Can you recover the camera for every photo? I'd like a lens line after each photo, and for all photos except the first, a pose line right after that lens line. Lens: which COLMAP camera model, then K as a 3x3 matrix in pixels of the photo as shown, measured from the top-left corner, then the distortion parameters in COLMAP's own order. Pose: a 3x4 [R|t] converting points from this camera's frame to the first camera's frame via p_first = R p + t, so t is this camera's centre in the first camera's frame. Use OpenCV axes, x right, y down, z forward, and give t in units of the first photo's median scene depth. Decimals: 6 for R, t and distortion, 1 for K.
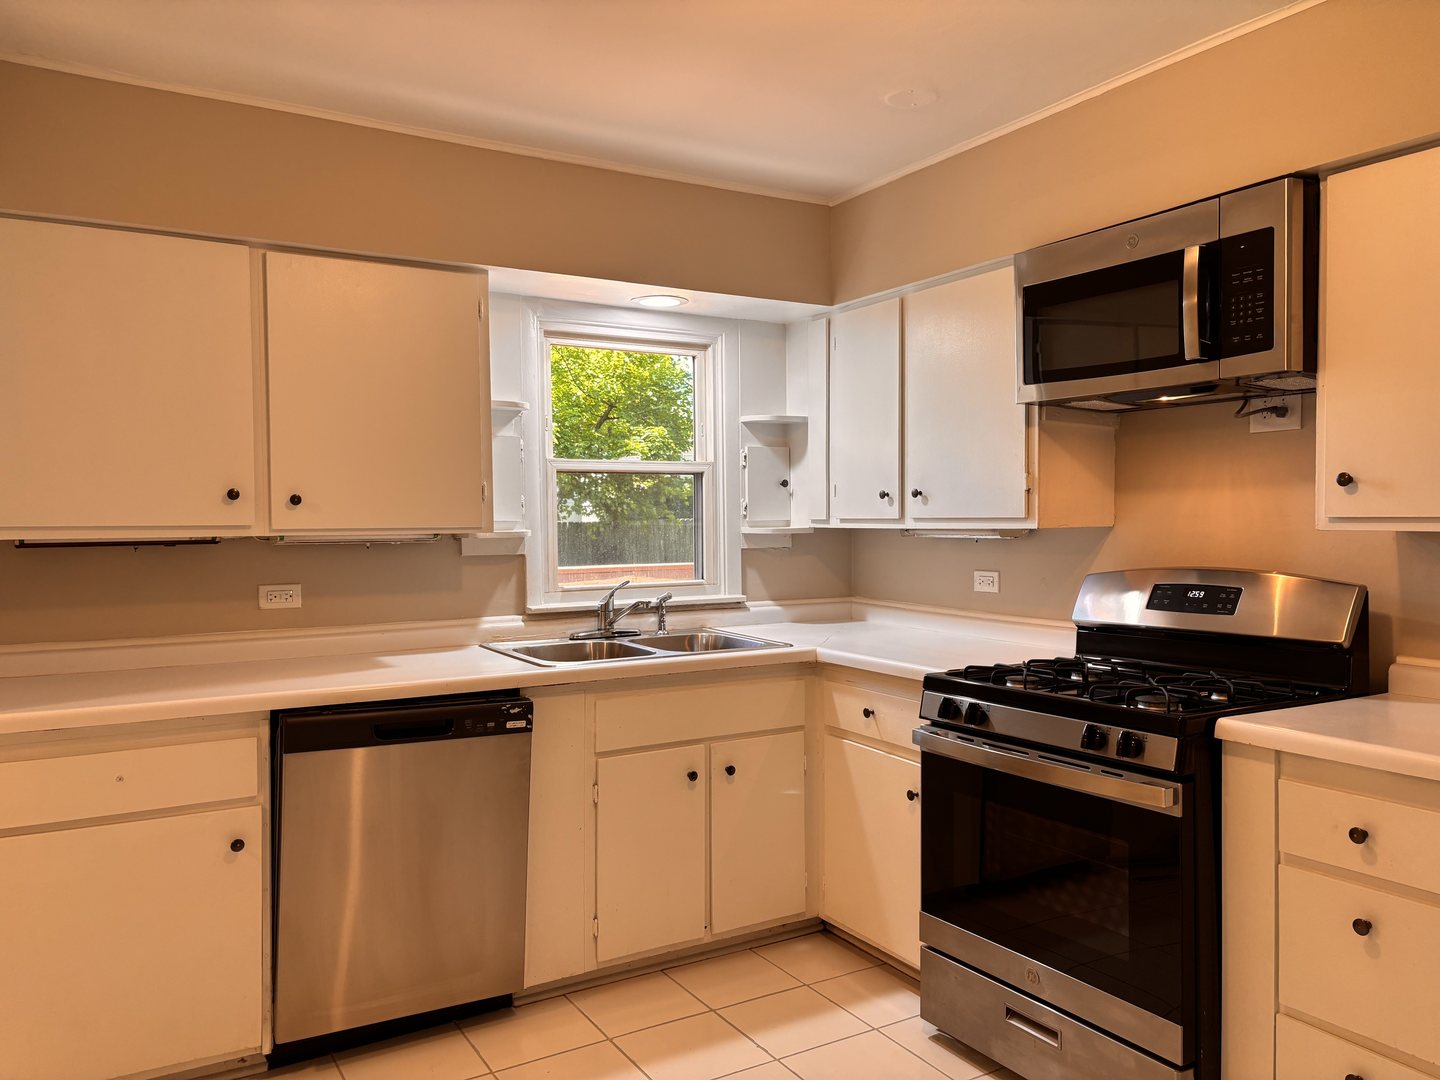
lens RADIAL K [[1099.3, 0, 711.8], [0, 1099.3, 542.3], [0, 0, 1]] dist [0.053476, -0.052294]
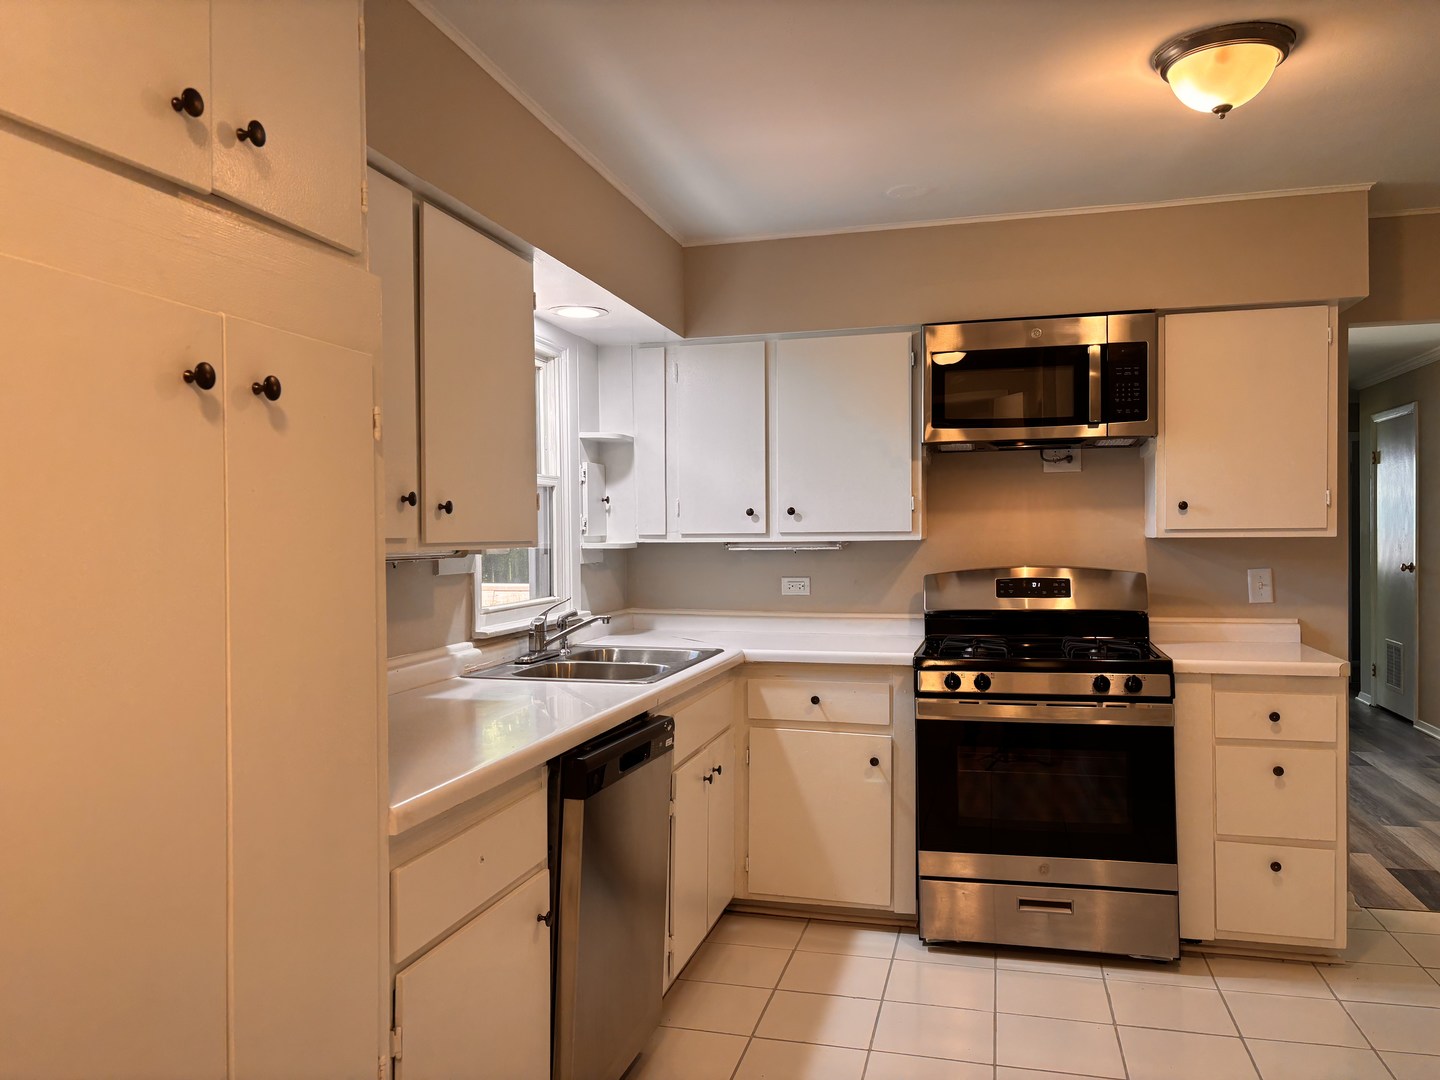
lens RADIAL K [[1099.3, 0, 721.2], [0, 1099.3, 540.3], [0, 0, 1]] dist [0.053476, -0.052294]
pose [[0.704625, -0.004120, 0.709568, -0.707924], [0.021337, 0.999654, -0.015383, 0.002824], [-0.709259, 0.025979, 0.704469, 0.239559]]
